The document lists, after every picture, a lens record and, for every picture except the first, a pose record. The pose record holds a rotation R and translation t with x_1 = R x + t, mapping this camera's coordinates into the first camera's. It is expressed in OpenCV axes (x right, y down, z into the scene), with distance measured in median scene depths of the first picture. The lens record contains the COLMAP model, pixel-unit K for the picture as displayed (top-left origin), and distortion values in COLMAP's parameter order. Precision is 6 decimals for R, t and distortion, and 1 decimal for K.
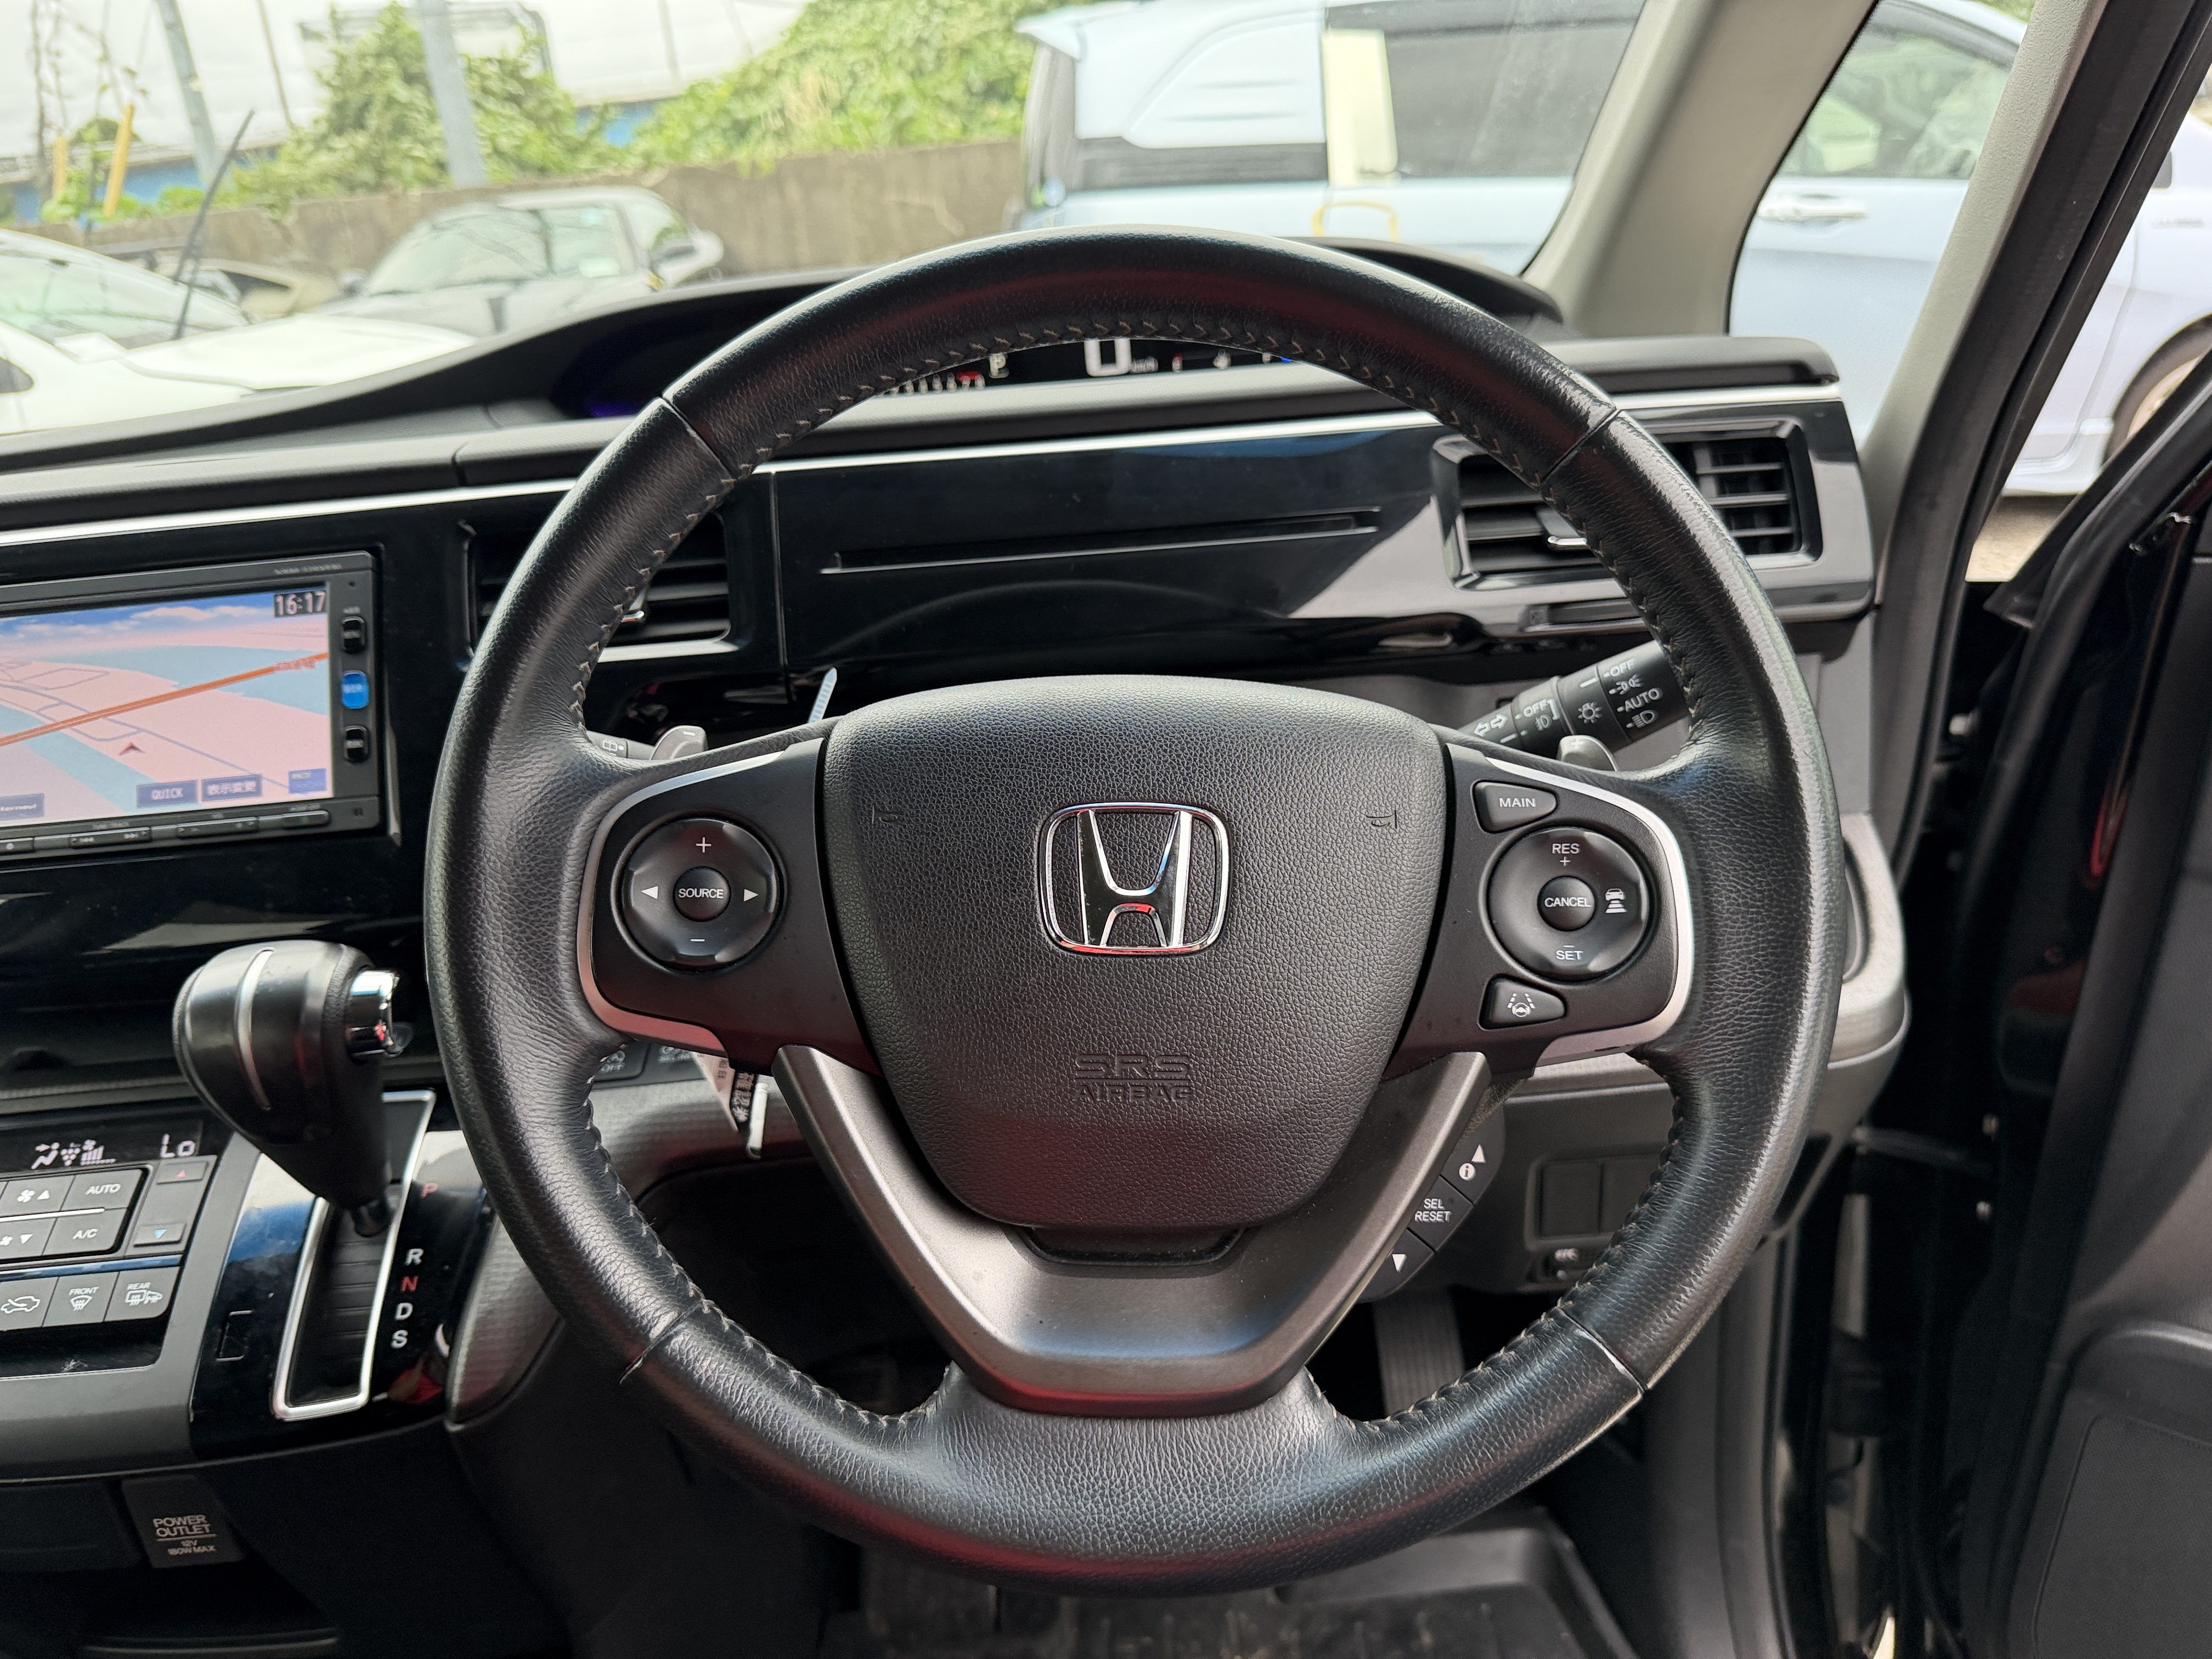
lens RADIAL K [[1615.4, 0, 1133.6], [0, 1615.4, 821.2], [0, 0, 1]] dist [-0.006252, -0.011977]
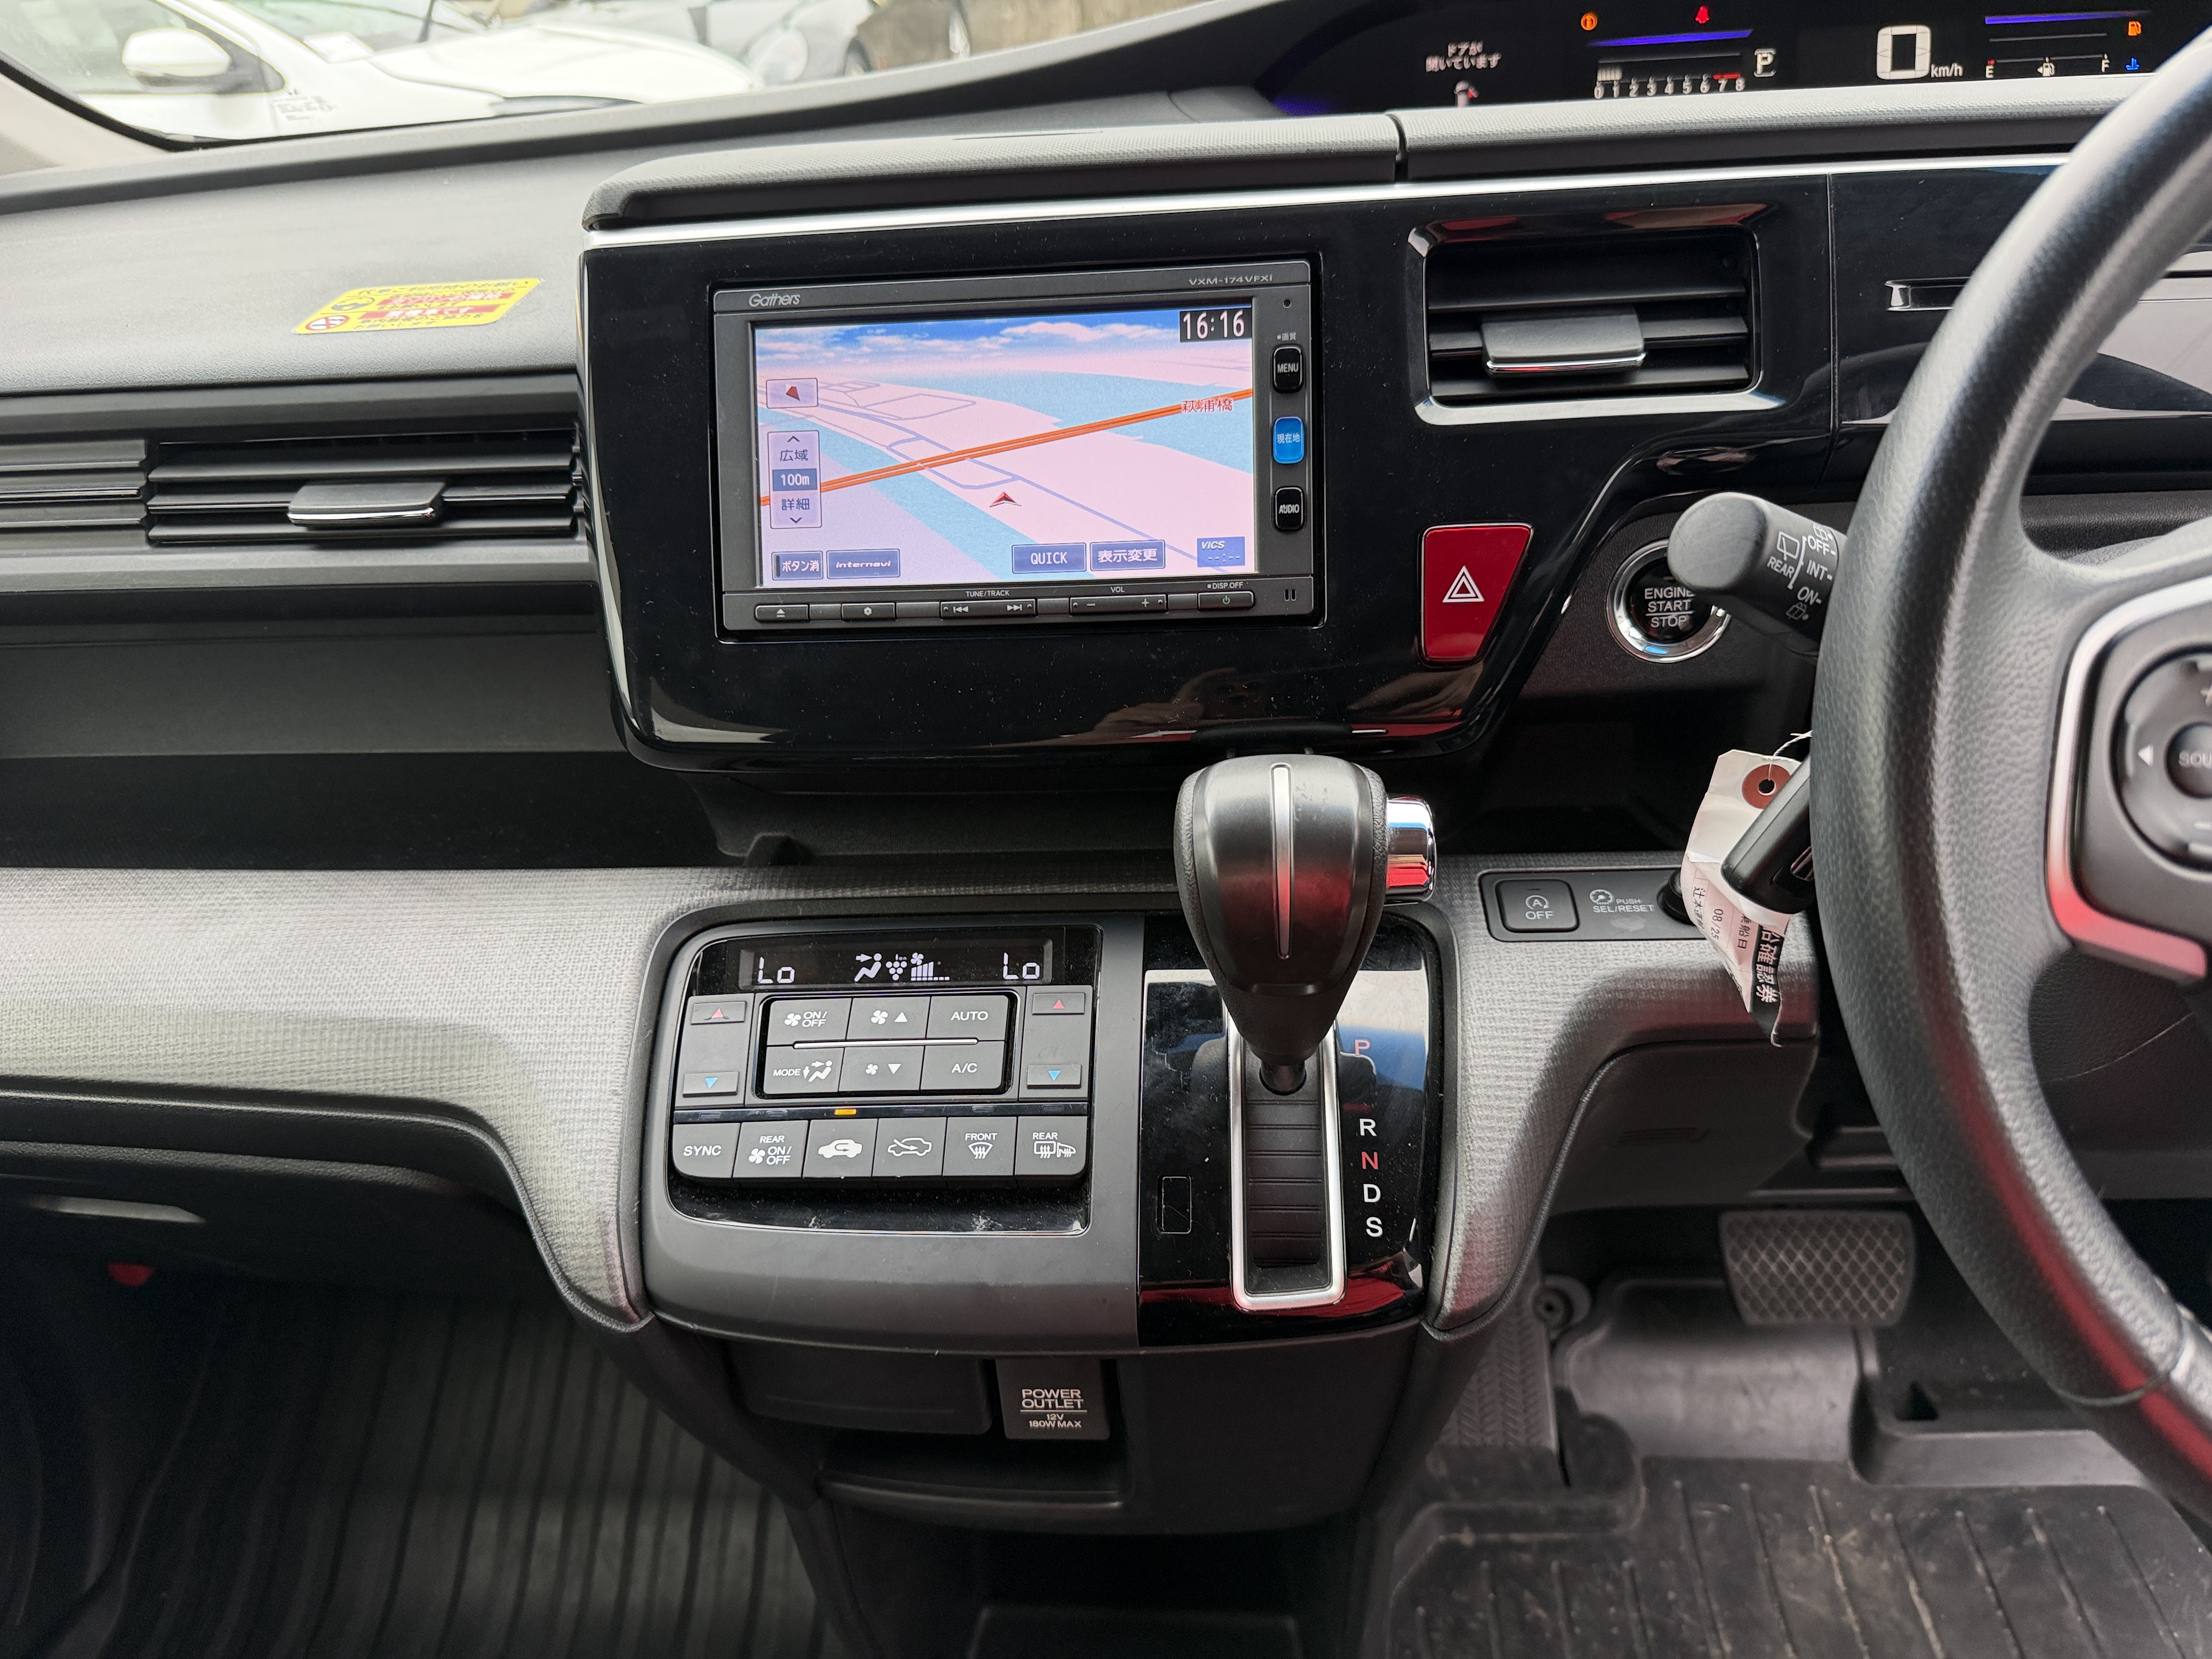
lens RADIAL K [[1577.3, 0, 1128.3], [0, 1577.3, 851.7], [0, 0, 1]] dist [0.081754, -0.119652]
pose [[0.994213, 0.070720, -0.080869, -0.480981], [-0.056937, 0.985215, 0.161584, -0.001819], [0.091101, -0.156044, 0.983540, 0.175897]]
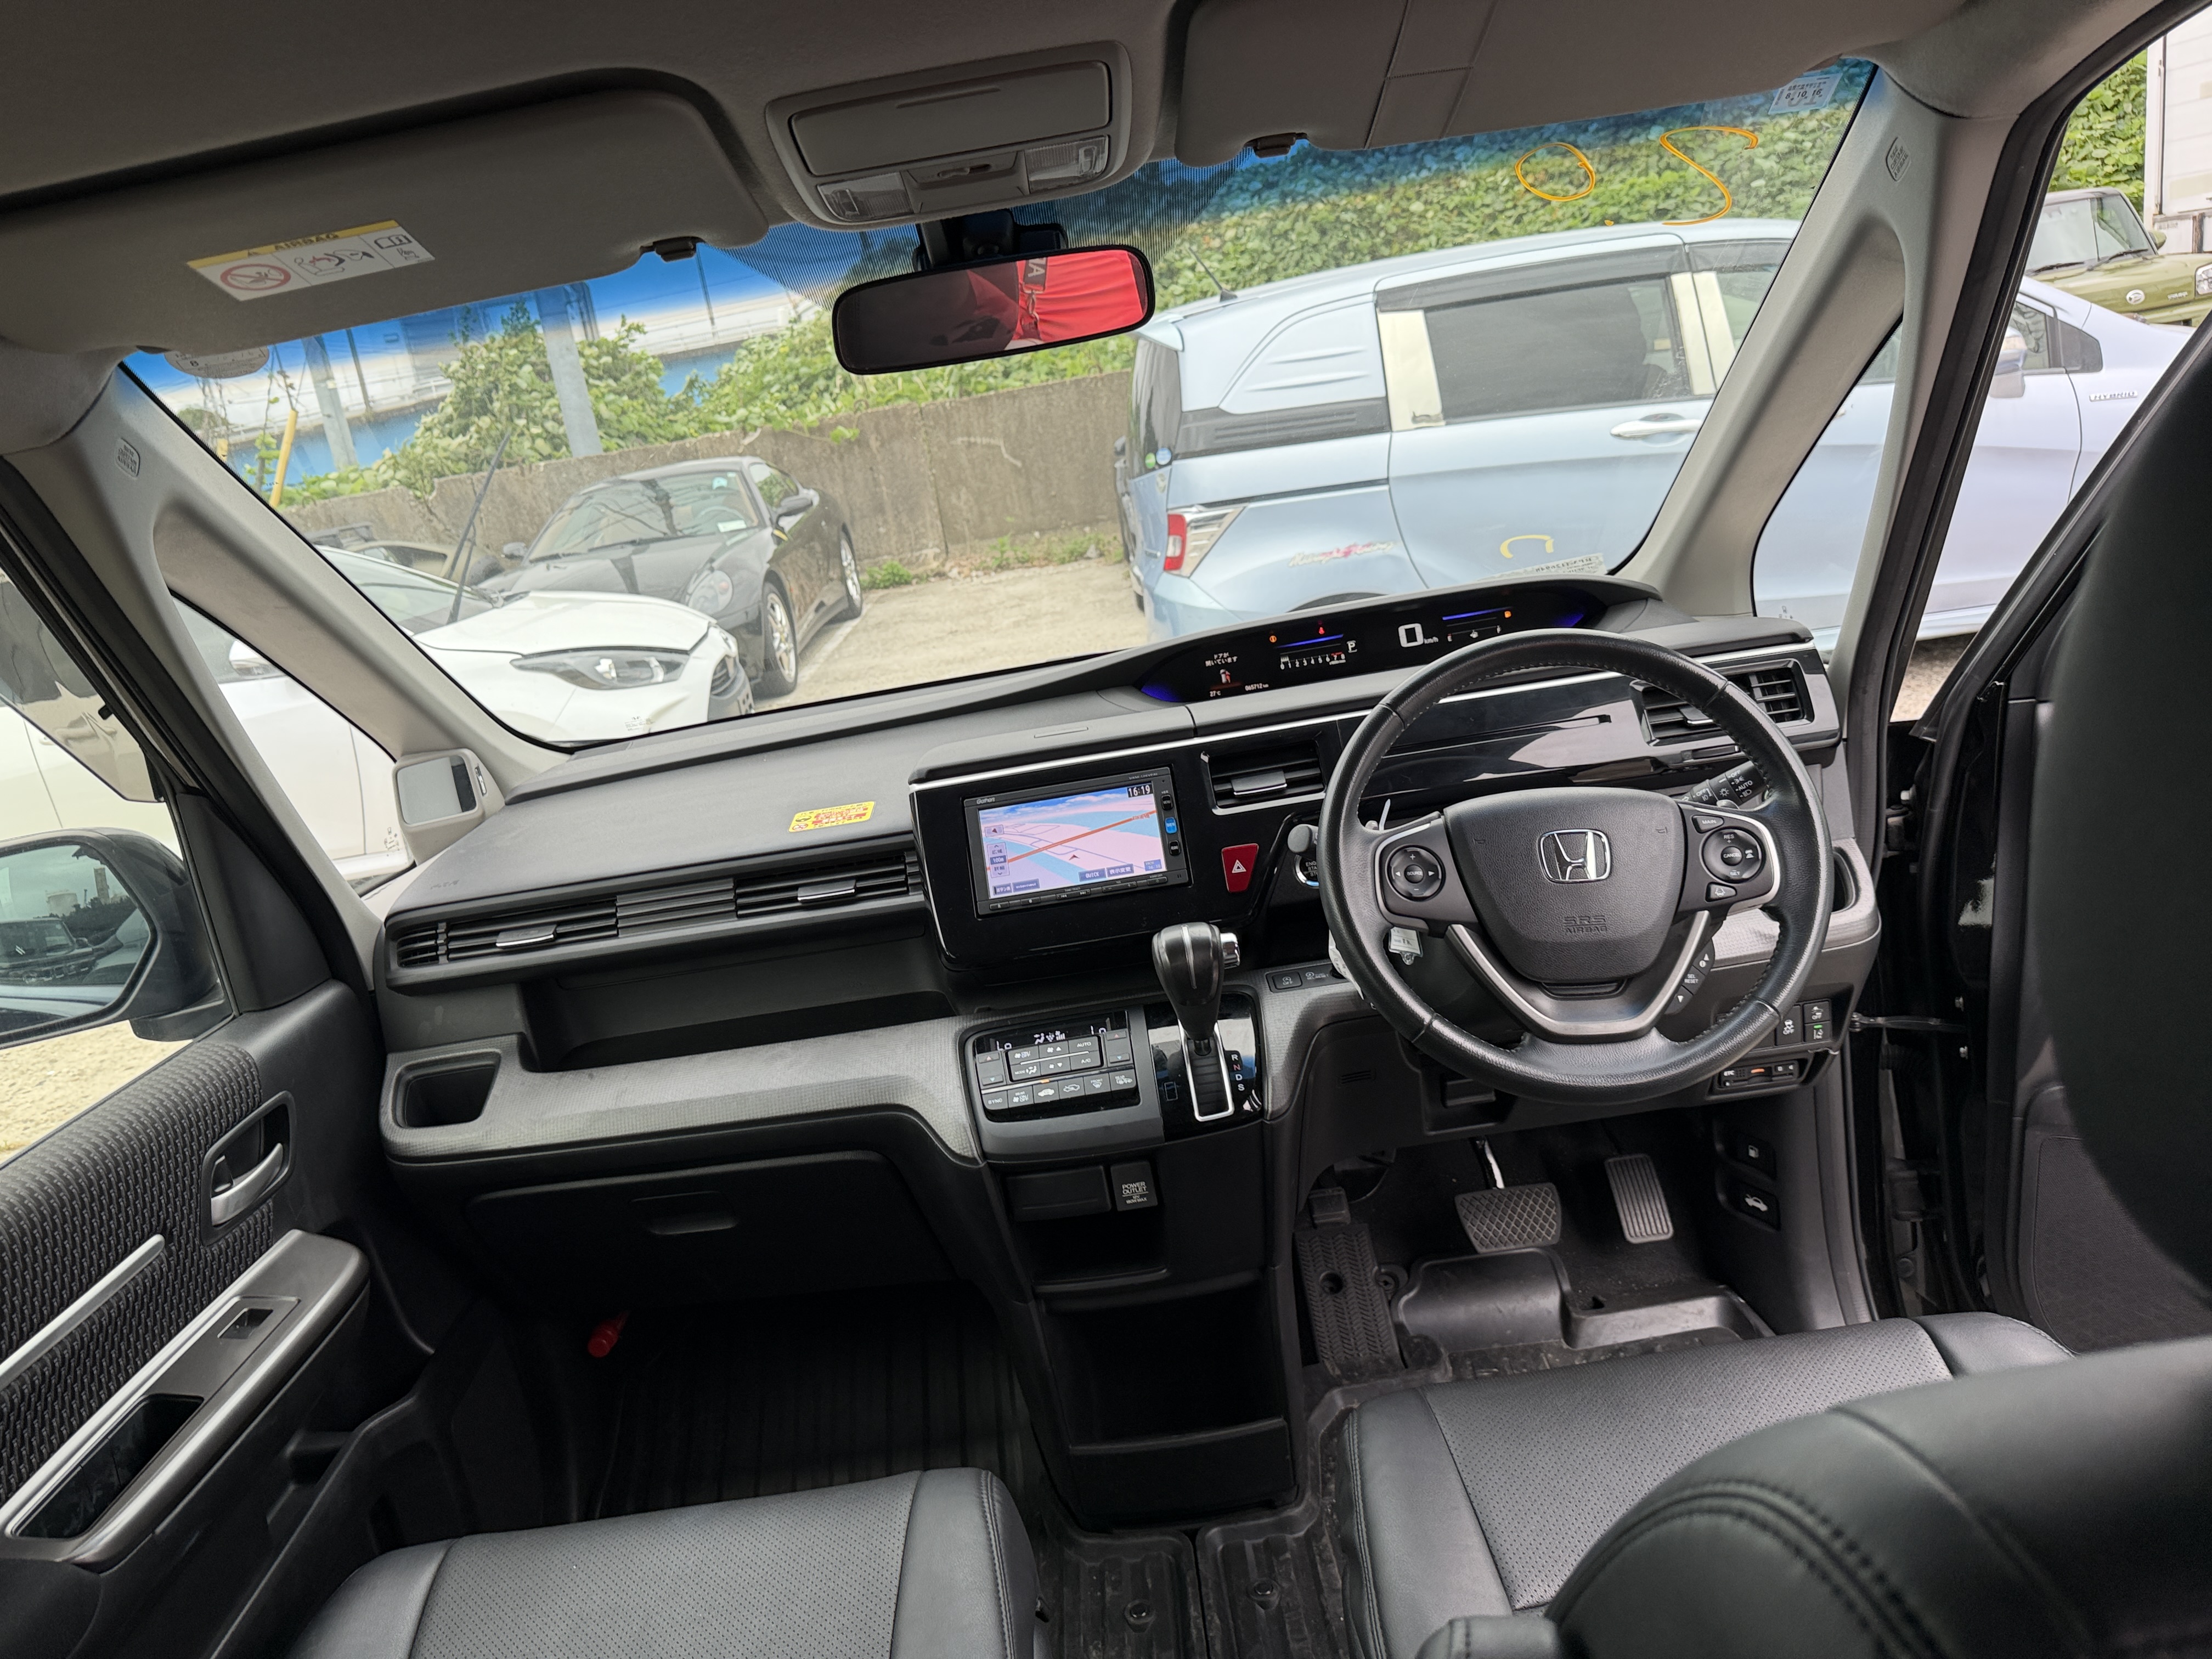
lens RADIAL K [[1581.7, 0, 992.9], [0, 1581.7, 773.4], [0, 0, 1]] dist [0.004463, -0.072201]
pose [[0.992057, -0.074606, -0.101271, -0.498069], [0.059853, 0.988111, -0.141614, 0.153206], [0.110633, 0.134428, 0.984728, -1.293397]]
